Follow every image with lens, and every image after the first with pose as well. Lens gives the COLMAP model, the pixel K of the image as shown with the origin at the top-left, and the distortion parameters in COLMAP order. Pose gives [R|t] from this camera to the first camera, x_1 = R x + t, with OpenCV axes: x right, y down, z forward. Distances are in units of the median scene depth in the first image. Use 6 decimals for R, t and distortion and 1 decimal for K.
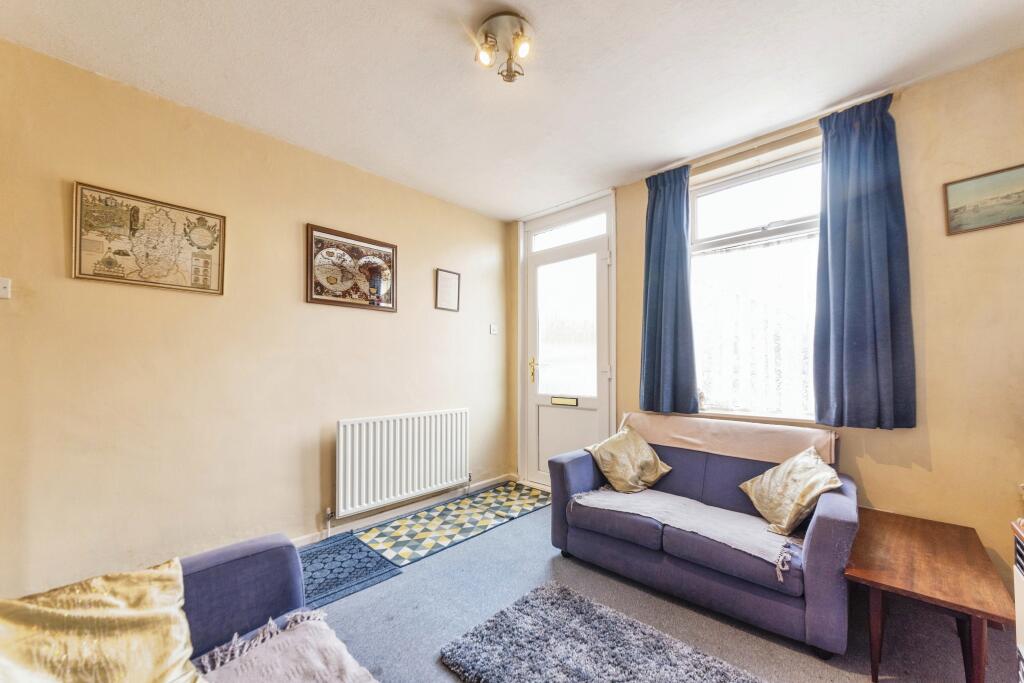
lens RADIAL K [[397.4, 0, 493.6], [0, 397.4, 364.9], [0, 0, 1]] dist [-0.001514, -0.000013]
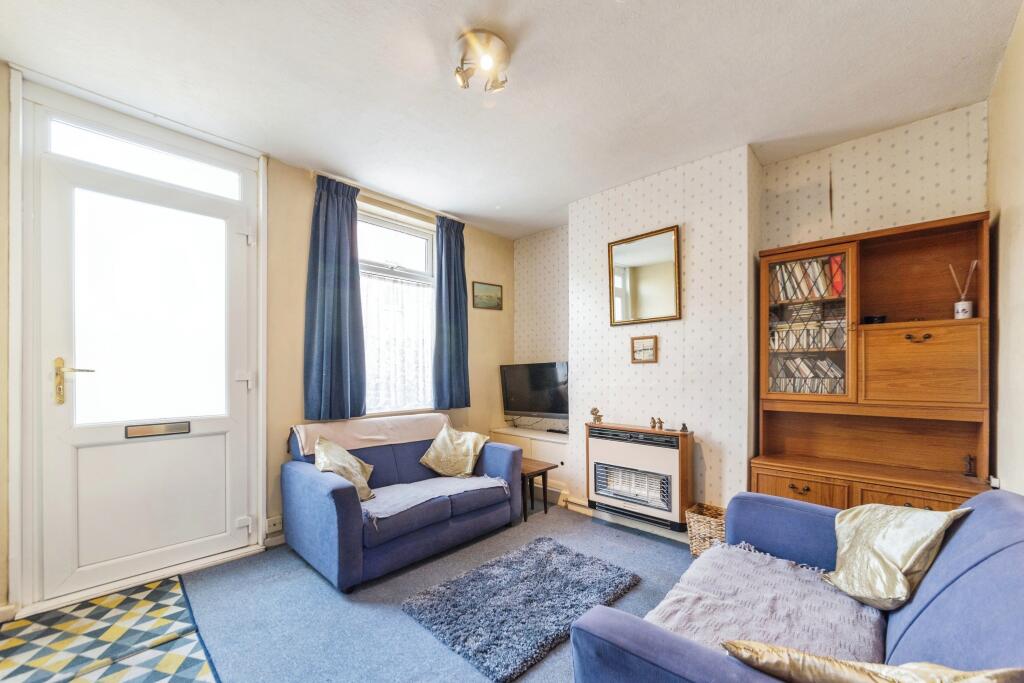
lens RADIAL K [[397.4, 0, 529.9], [0, 397.4, 372.4], [0, 0, 1]] dist [-0.001514, -0.000013]
pose [[-0.035908, -0.001284, 0.999354, -0.610215], [0.001720, 0.999998, 0.001346, 0.001410], [-0.999354, 0.001767, -0.035906, 0.556901]]
